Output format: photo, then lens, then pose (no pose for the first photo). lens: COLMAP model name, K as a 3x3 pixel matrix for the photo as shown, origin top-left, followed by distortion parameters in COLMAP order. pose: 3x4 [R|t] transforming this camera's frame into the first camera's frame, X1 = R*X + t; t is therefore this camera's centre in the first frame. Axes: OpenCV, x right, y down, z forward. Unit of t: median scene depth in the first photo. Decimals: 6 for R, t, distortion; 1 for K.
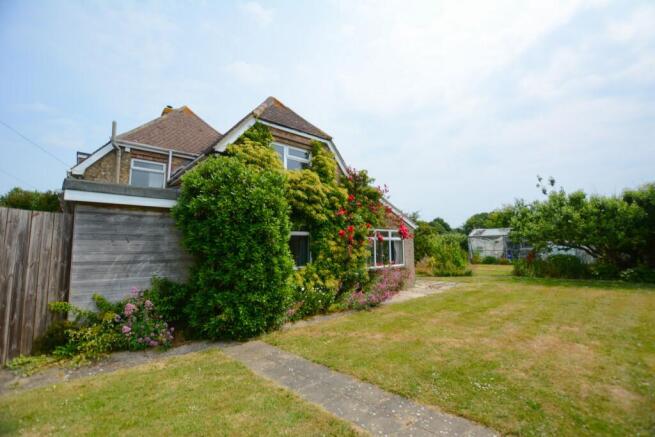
lens RADIAL K [[291.4, 0, 327.5], [0, 291.4, 218.5], [0, 0, 1]] dist [0.001254, 0.000290]
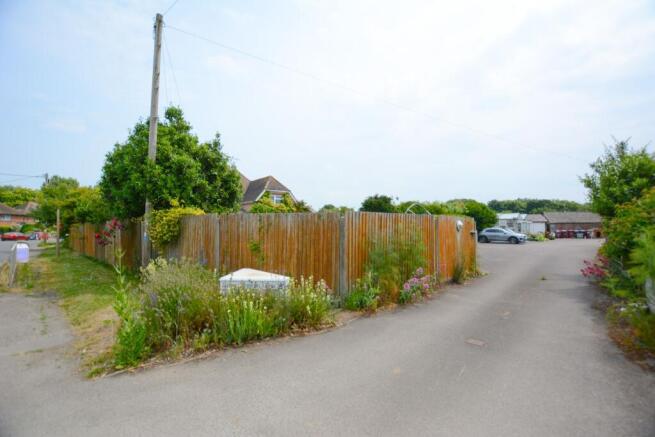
lens RADIAL K [[291.4, 0, 327.5], [0, 291.4, 218.5], [0, 0, 1]] dist [0.001254, 0.000290]
pose [[0.998174, 0.002046, 0.060362, 0.203542], [-0.005584, 0.998271, 0.058509, -0.163024], [-0.060138, -0.058740, 0.996460, -1.871970]]
